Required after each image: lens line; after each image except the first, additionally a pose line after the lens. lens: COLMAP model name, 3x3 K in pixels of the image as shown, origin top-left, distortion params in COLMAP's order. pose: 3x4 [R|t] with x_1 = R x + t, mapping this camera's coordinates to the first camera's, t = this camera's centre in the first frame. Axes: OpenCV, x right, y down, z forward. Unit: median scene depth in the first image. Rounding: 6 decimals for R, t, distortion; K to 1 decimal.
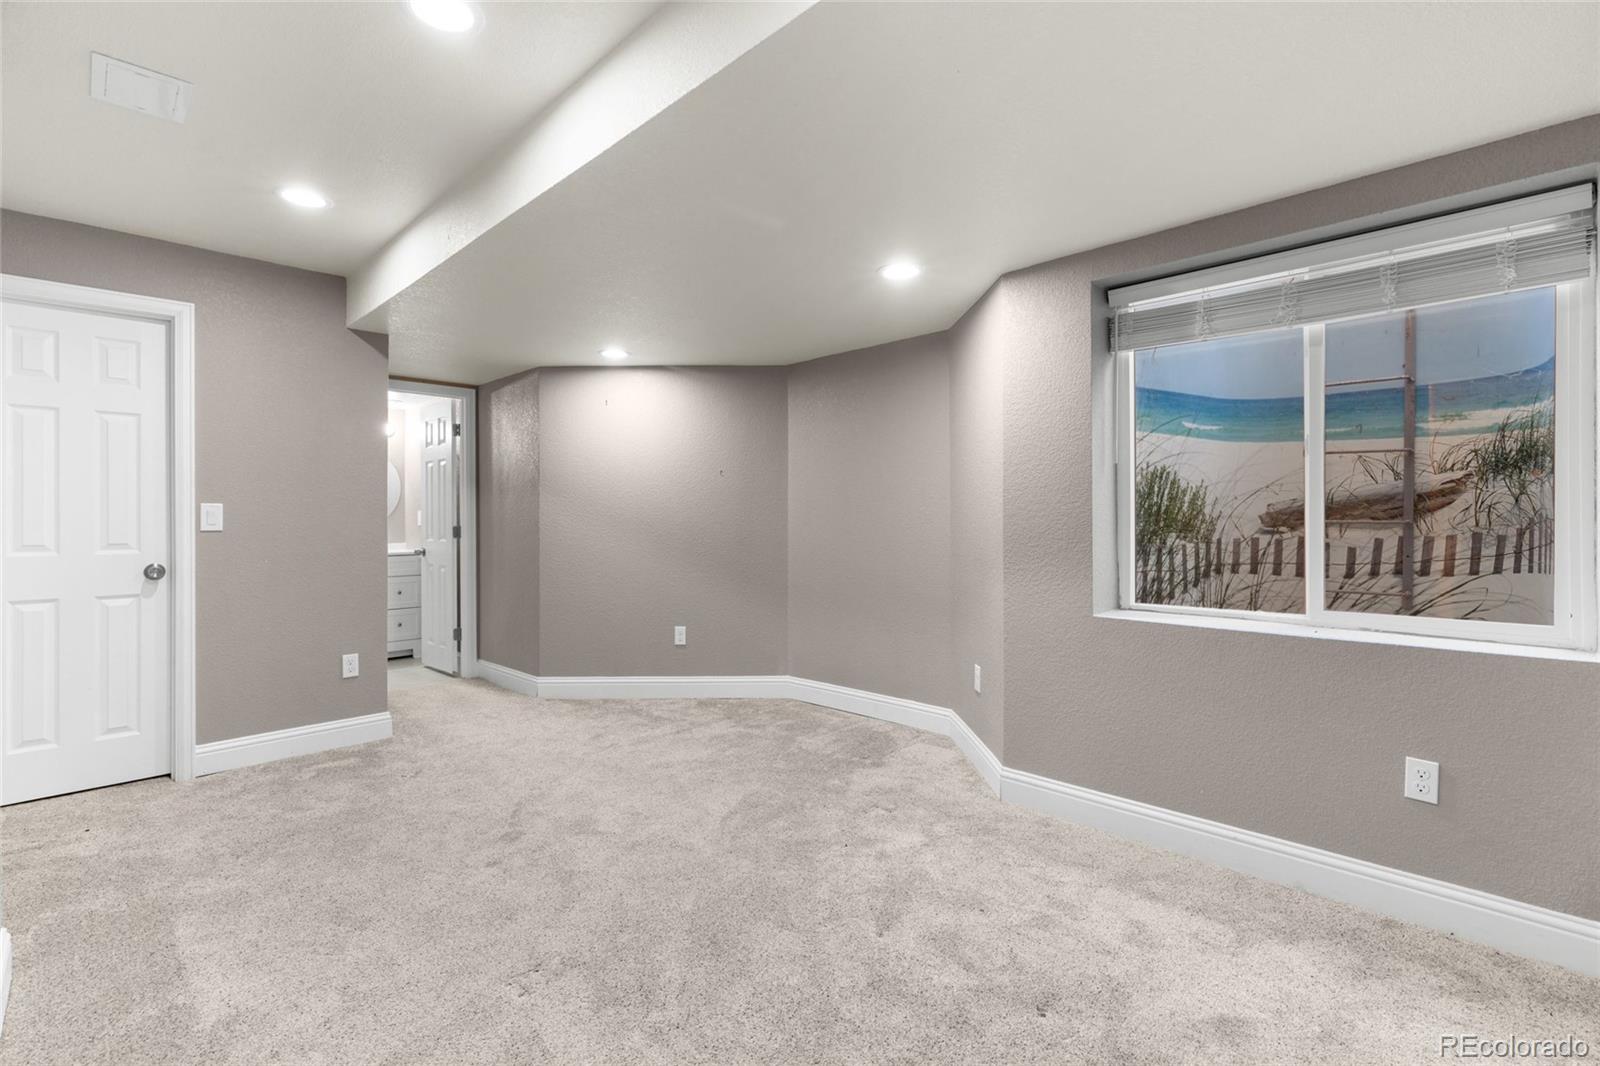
lens RADIAL K [[735.4, 0, 802.5], [0, 735.4, 524.6], [0, 0, 1]] dist [0.001537, -0.000062]
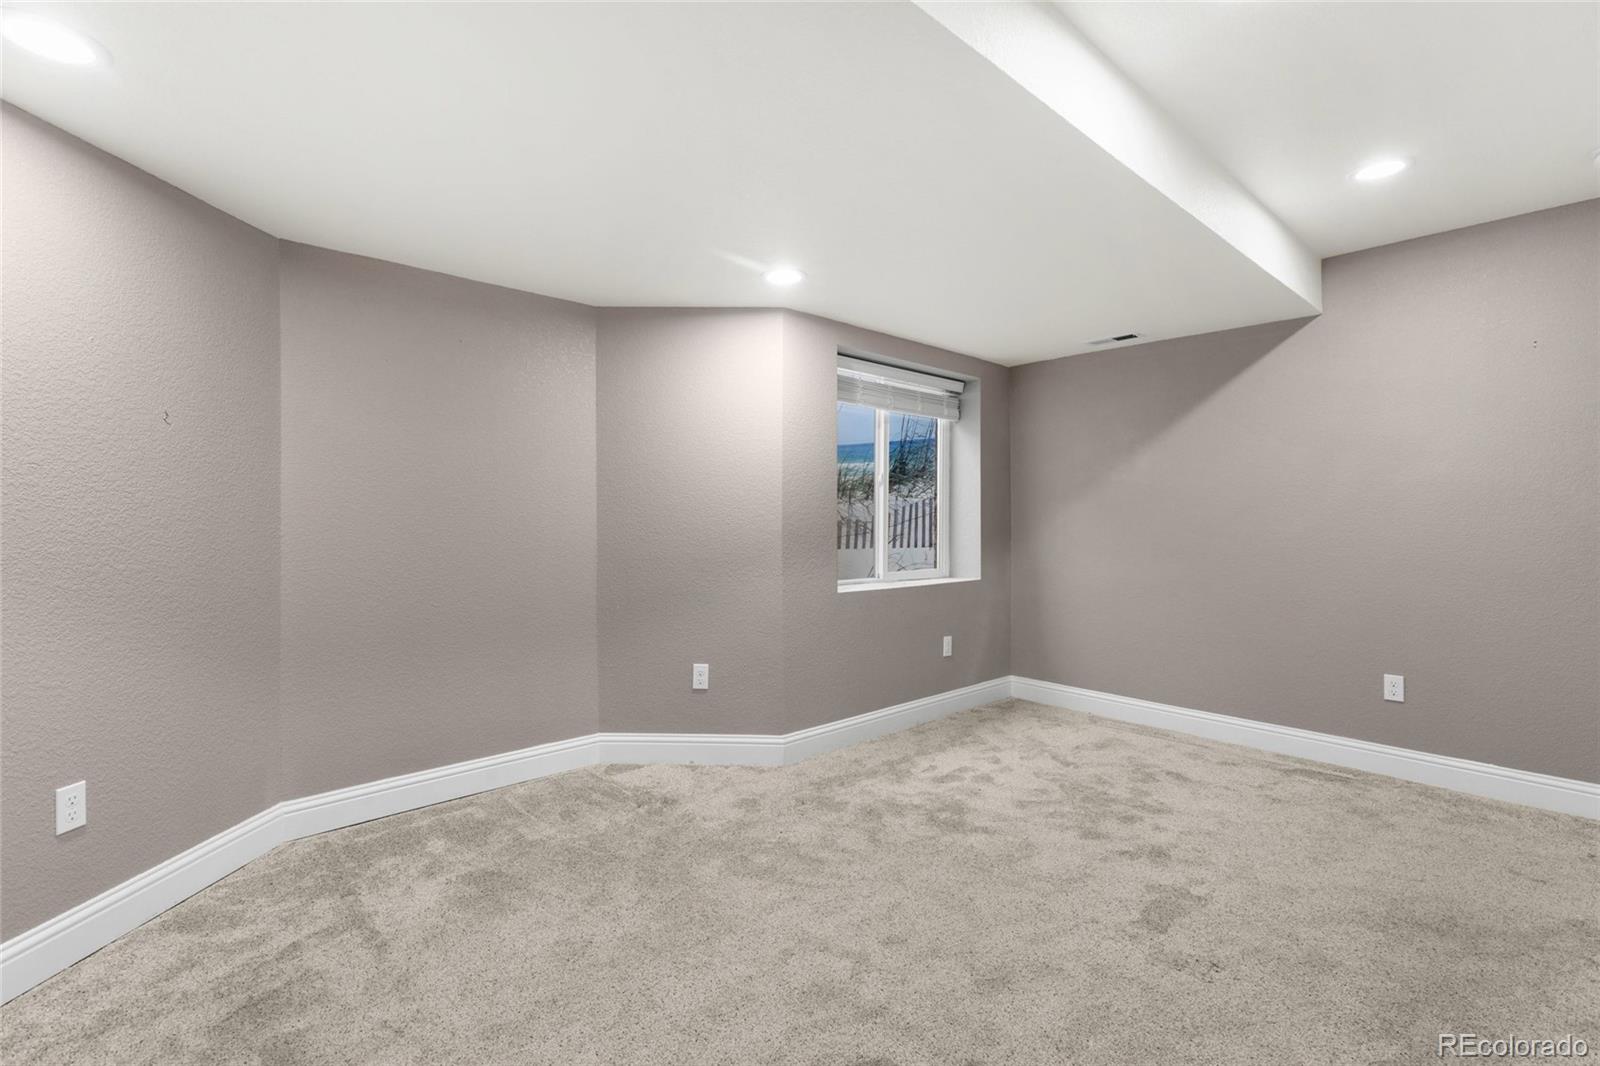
lens RADIAL K [[735.4, 0, 802.5], [0, 735.4, 524.6], [0, 0, 1]] dist [0.001537, -0.000062]
pose [[0.032086, -0.000997, 0.999485, -1.004426], [0.003031, 0.999995, 0.000900, -0.000957], [-0.999481, 0.003001, 0.032089, 1.069915]]
